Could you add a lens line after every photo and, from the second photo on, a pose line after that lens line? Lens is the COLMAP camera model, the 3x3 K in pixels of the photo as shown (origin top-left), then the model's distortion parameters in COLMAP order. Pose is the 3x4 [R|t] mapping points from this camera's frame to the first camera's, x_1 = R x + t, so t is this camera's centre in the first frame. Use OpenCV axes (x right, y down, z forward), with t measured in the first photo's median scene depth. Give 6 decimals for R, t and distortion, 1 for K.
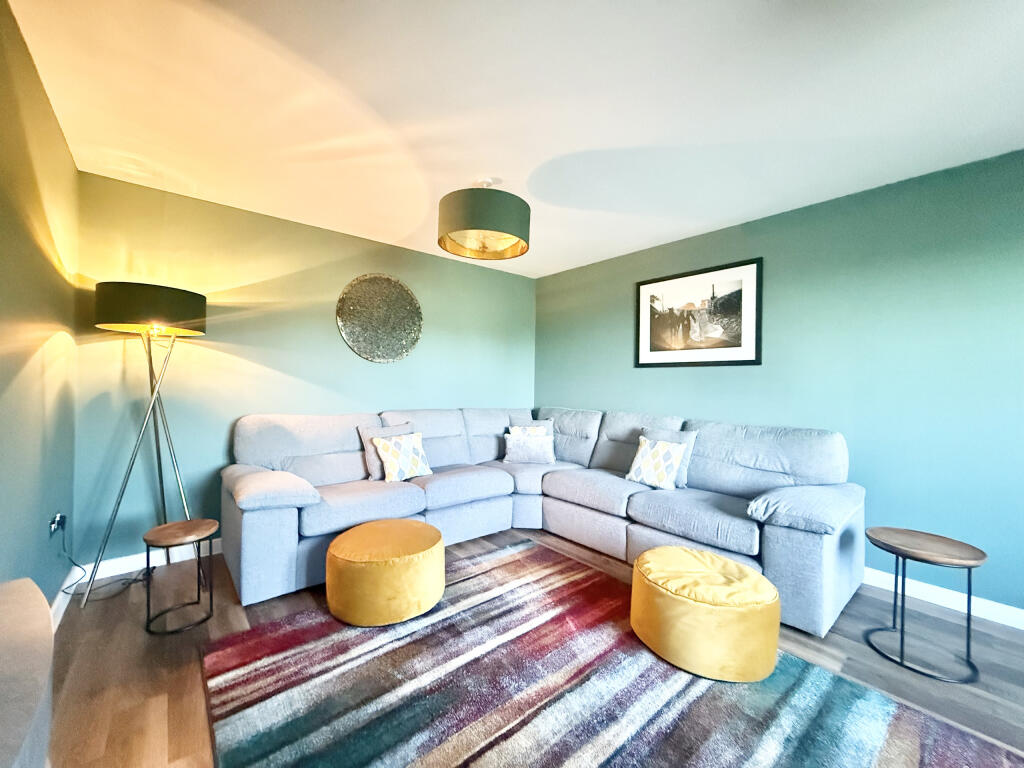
lens RADIAL K [[409.3, 0, 512.0], [0, 409.3, 384.0], [0, 0, 1]] dist [-0.000553, -0.000083]
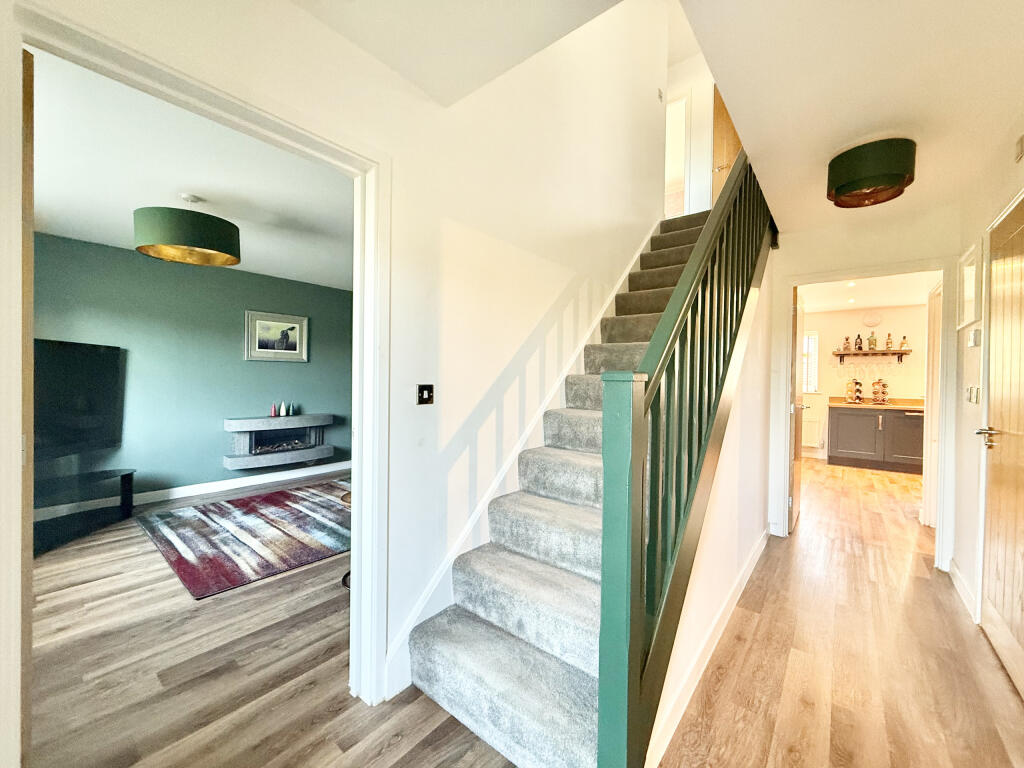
lens RADIAL K [[409.3, 0, 512.0], [0, 409.3, 384.0], [0, 0, 1]] dist [-0.000553, -0.000083]
pose [[0.178237, 0.002350, -0.983985, 1.229018], [-0.024664, 0.999694, -0.002080, 0.012173], [0.983678, 0.024640, 0.178240, 1.433746]]
